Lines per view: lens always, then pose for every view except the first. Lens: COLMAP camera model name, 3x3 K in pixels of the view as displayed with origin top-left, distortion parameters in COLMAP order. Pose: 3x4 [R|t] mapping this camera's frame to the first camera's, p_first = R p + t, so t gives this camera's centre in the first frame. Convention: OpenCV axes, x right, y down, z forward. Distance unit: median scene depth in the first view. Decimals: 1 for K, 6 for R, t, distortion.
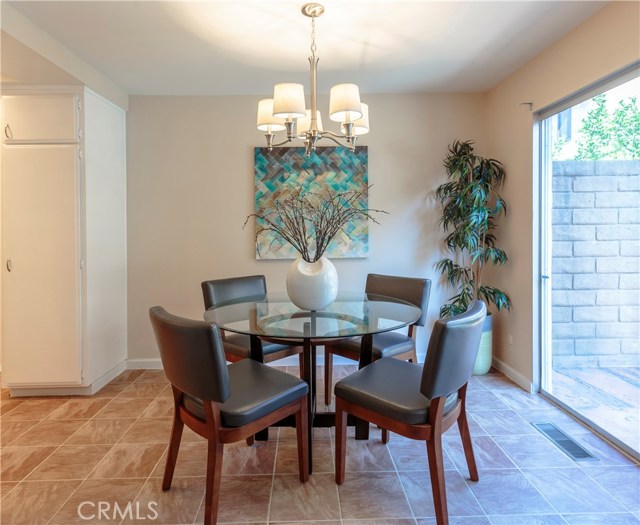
lens RADIAL K [[398.9, 0, 298.1], [0, 398.9, 237.9], [0, 0, 1]] dist [0.007104, 0.000725]
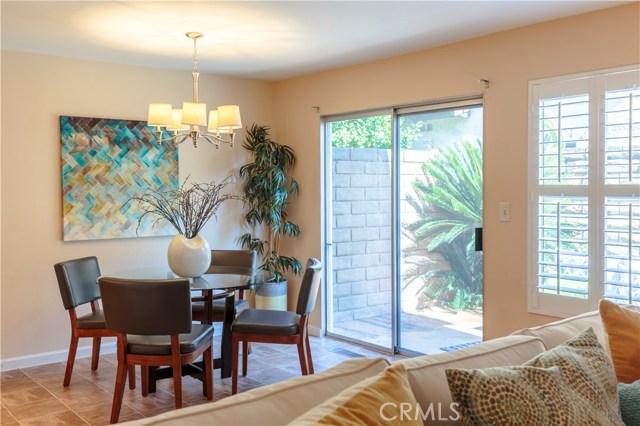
lens RADIAL K [[675.3, 0, 320.0], [0, 675.3, 213.0], [0, 0, 1]] dist [0.007017, 0.003737]
pose [[0.789028, -0.013489, 0.614209, -0.592422], [0.008274, 0.999902, 0.011331, -0.022298], [-0.614302, -0.003859, 0.789062, -0.557726]]
